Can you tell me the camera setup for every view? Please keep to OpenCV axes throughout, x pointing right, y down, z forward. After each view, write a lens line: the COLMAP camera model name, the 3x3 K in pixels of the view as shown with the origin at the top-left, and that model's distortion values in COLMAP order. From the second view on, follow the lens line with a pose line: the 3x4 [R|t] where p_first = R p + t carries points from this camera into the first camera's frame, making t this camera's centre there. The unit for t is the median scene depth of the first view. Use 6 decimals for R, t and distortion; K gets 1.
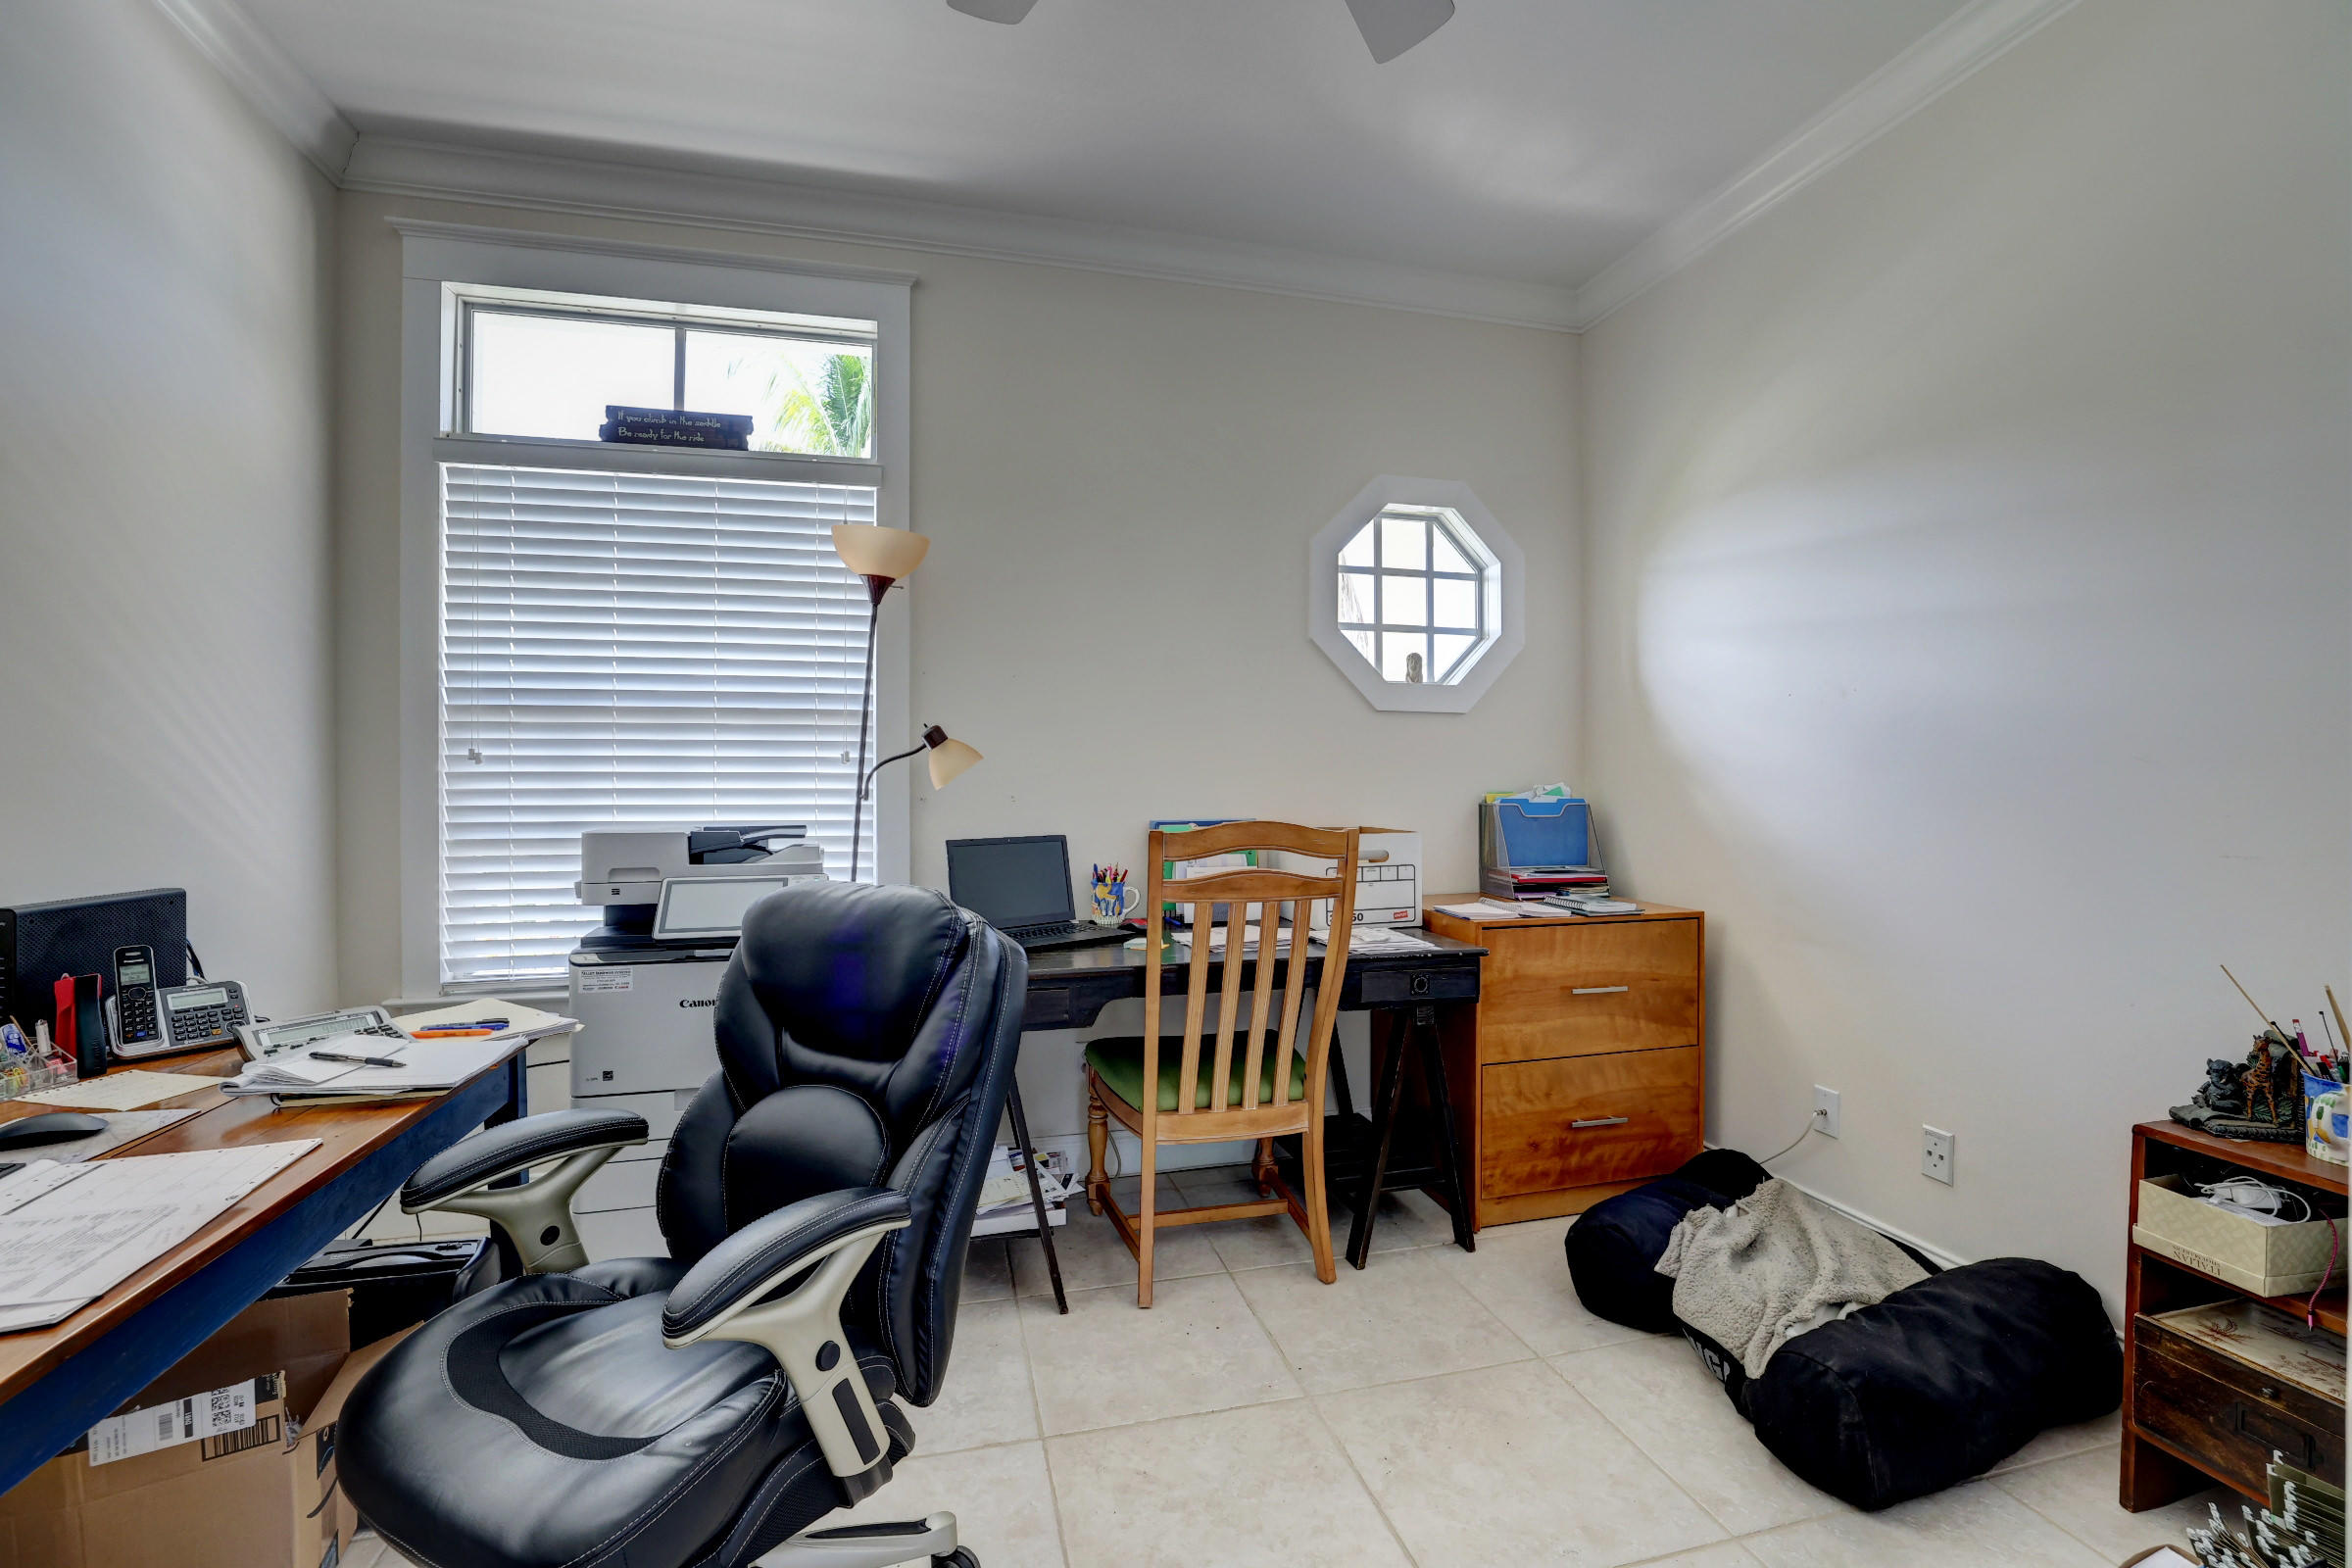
lens RADIAL K [[1004.0, 0, 1172.7], [0, 1004.0, 782.0], [0, 0, 1]] dist [-0.050653, 0.018219]
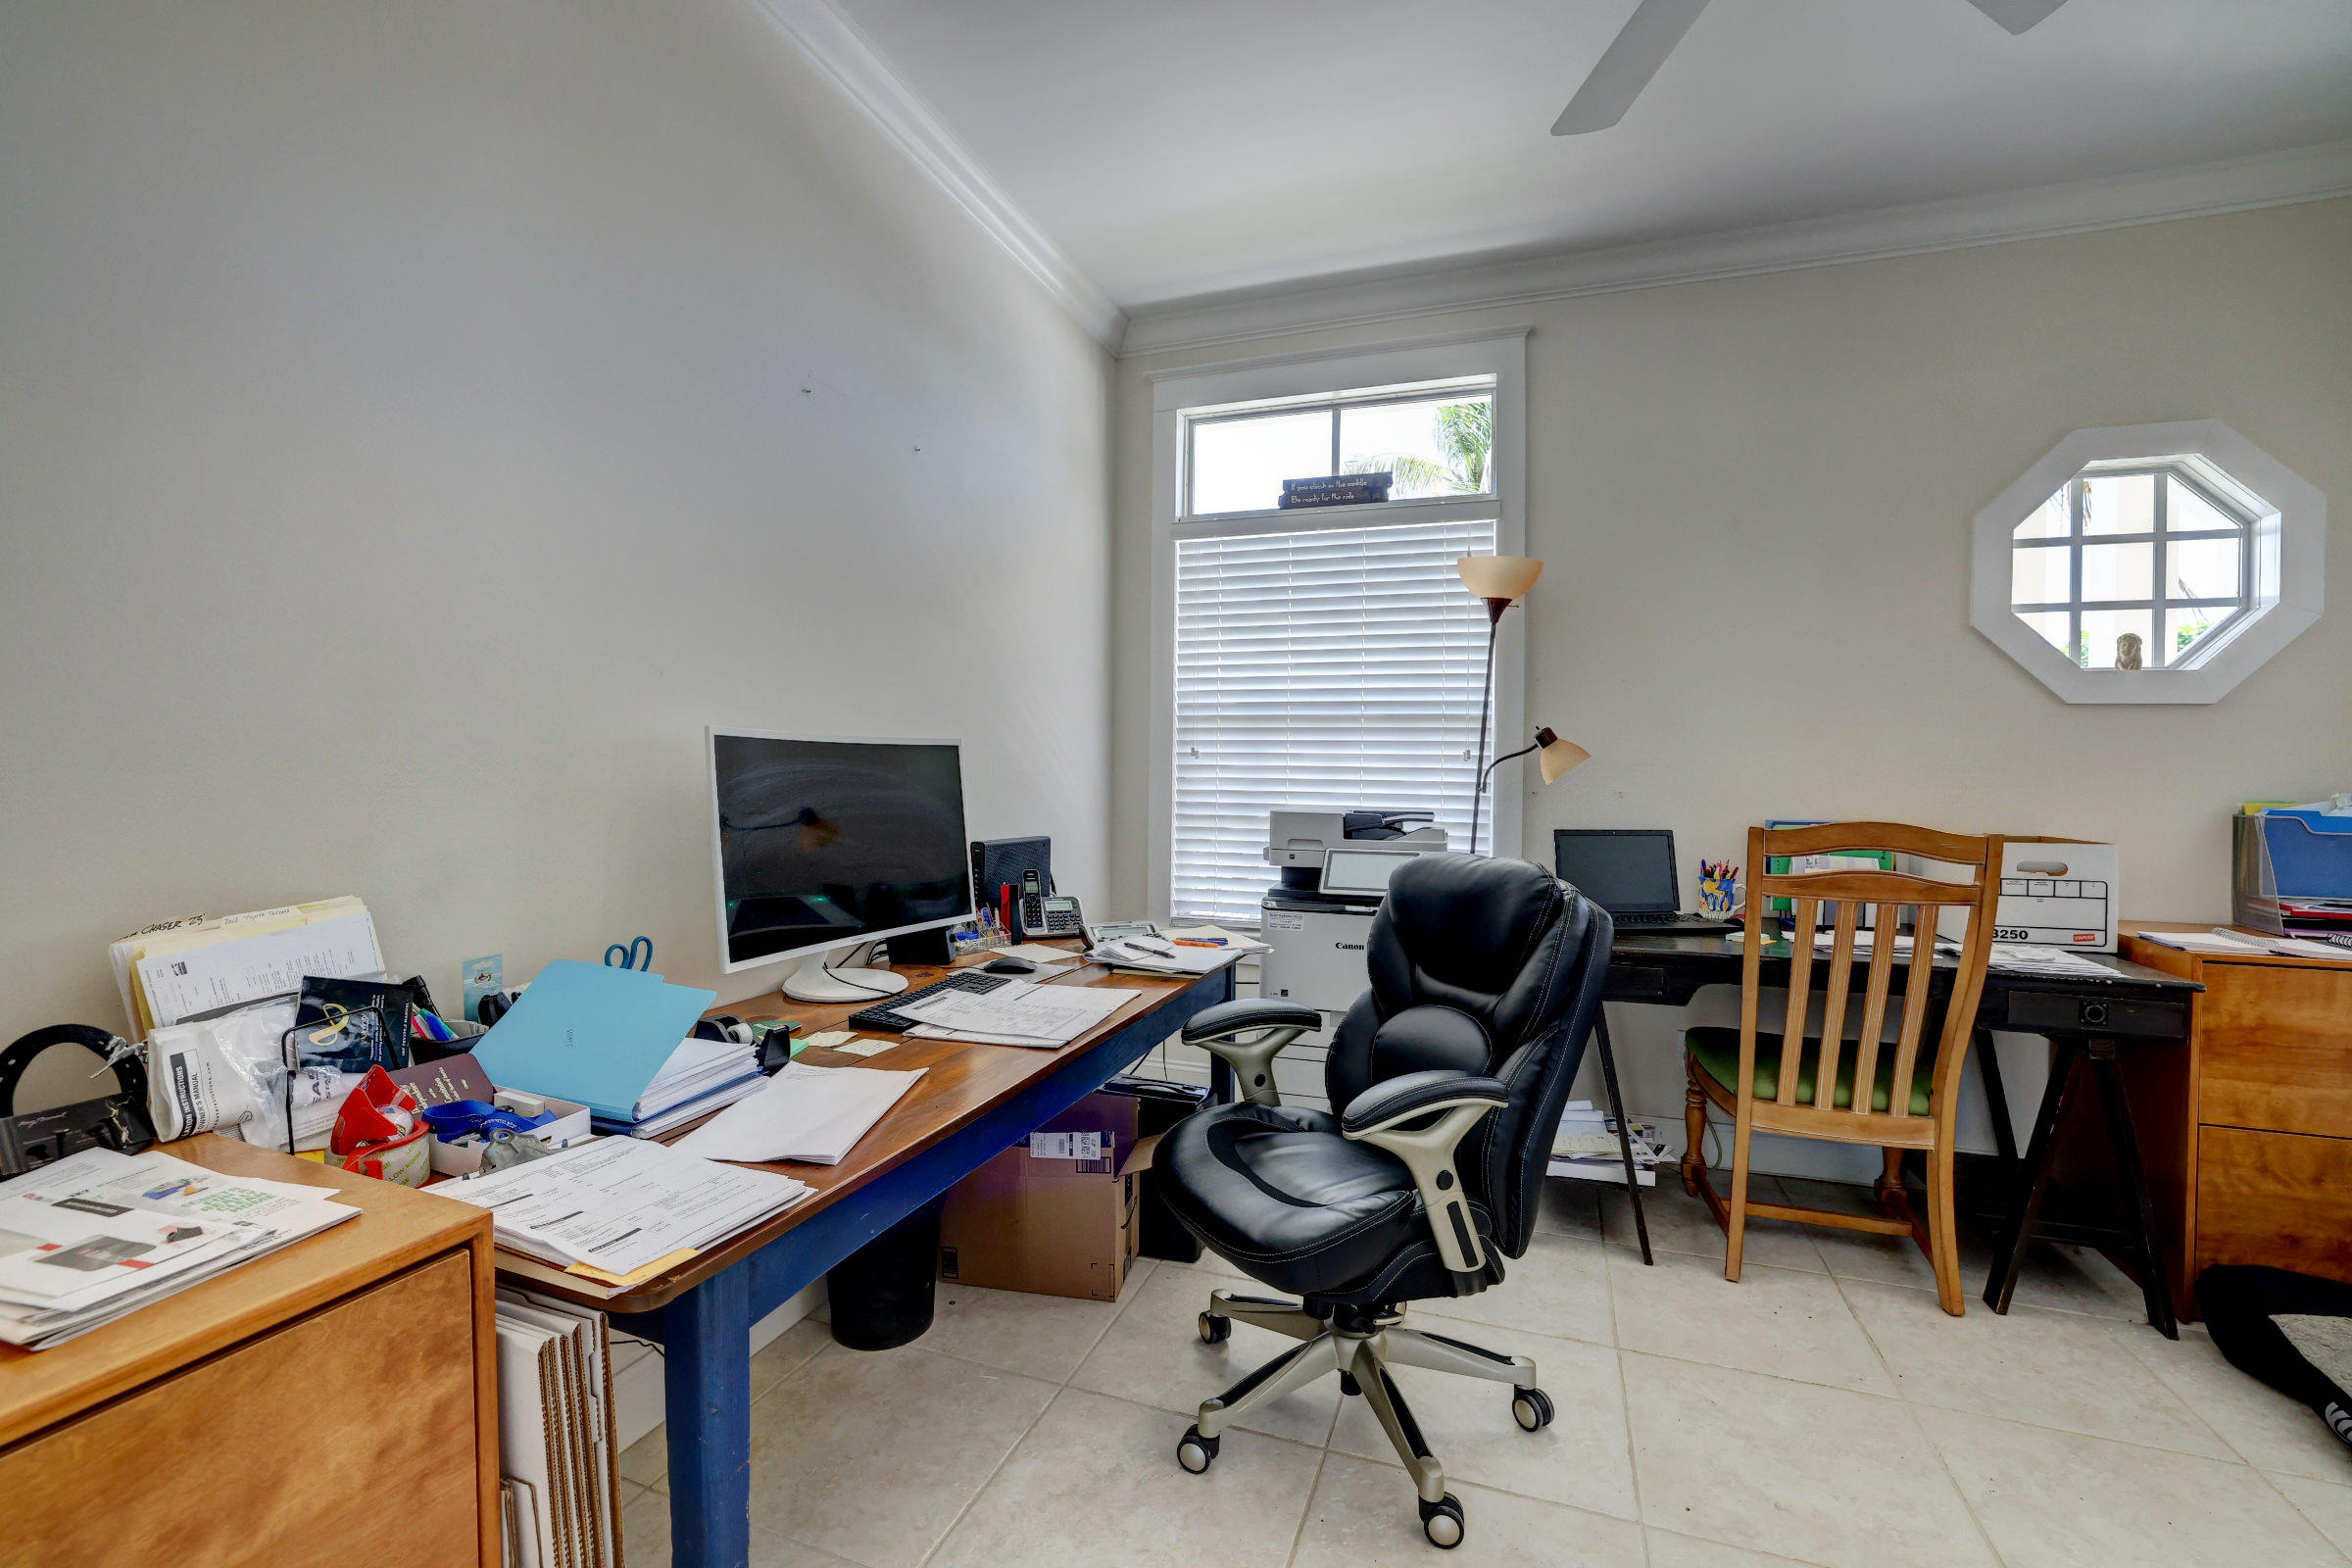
lens RADIAL K [[1004.0, 0, 1172.7], [0, 1004.0, 782.0], [0, 0, 1]] dist [-0.050653, 0.018219]
pose [[0.825679, 0.018266, -0.563844, 0.055899], [-0.015512, 0.999833, 0.009675, 0.000699], [0.563927, 0.000758, 0.825825, -0.184255]]
